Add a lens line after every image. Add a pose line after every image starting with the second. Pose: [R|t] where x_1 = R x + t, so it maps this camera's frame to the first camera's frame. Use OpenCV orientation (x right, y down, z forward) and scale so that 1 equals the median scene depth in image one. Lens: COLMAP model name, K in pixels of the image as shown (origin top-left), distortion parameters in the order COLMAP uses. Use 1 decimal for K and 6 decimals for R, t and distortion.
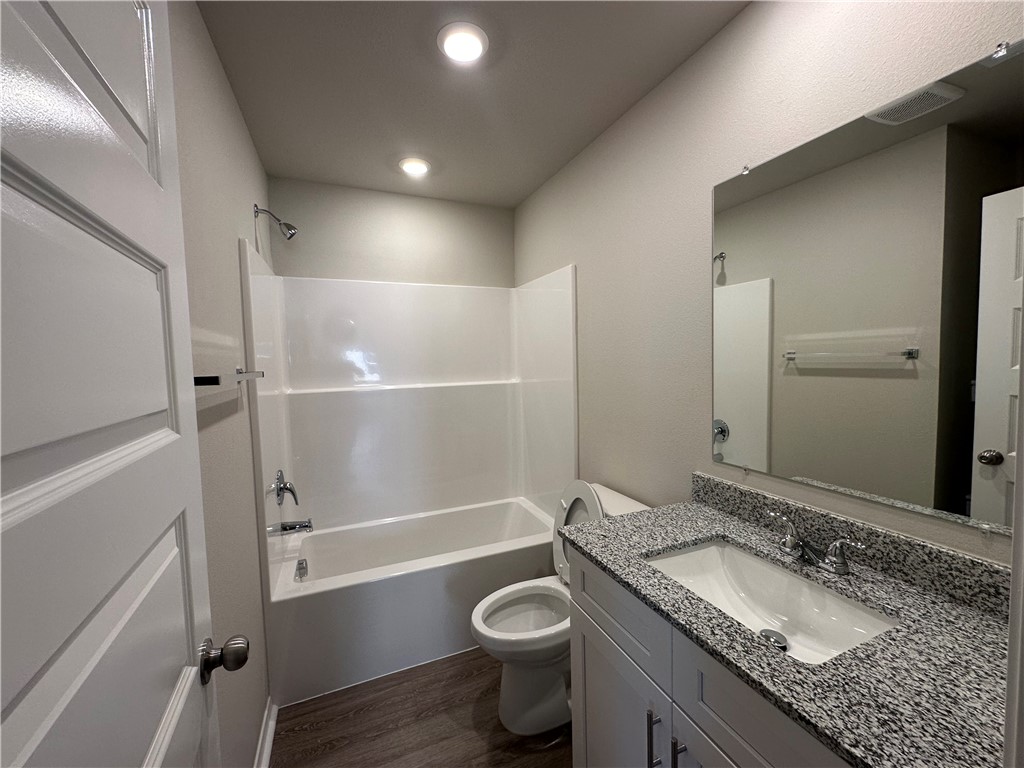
lens RADIAL K [[407.4, 0, 511.3], [0, 407.4, 385.1], [0, 0, 1]] dist [-0.007596, 0.001595]
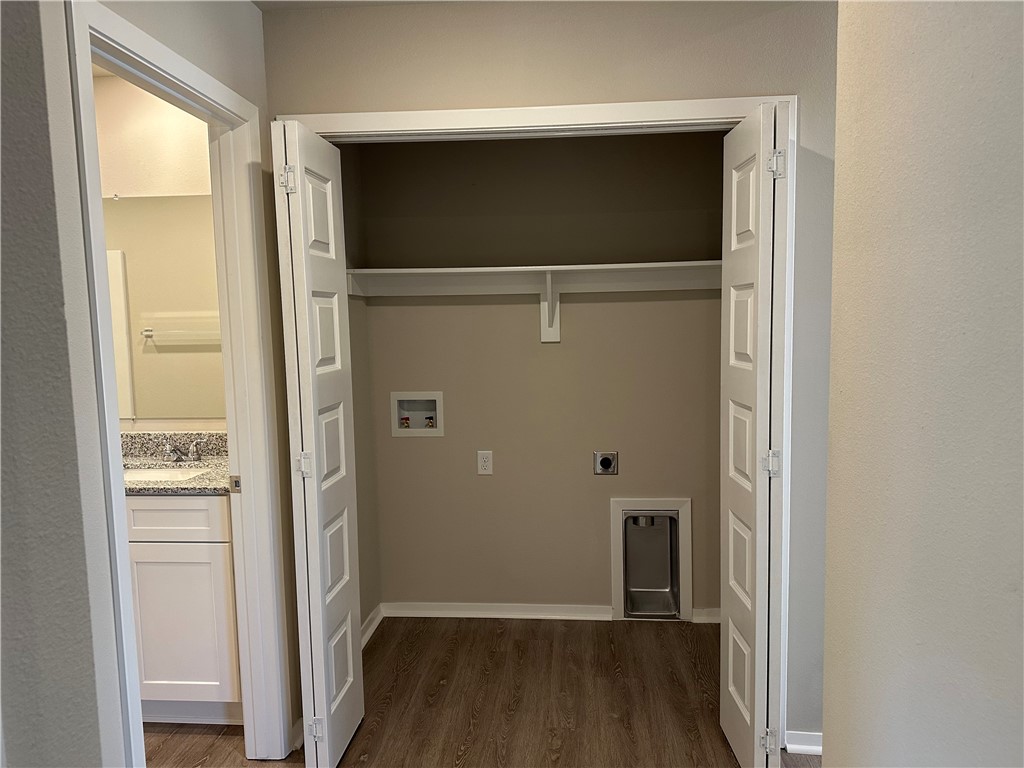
lens RADIAL K [[714.9, 0, 510.7], [0, 714.9, 383.8], [0, 0, 1]] dist [0.027362, -0.015441]
pose [[0.464619, -0.062093, 0.883331, -0.468631], [0.059337, 0.997480, 0.038907, 0.035846], [-0.883520, 0.034338, 0.467132, -0.608669]]
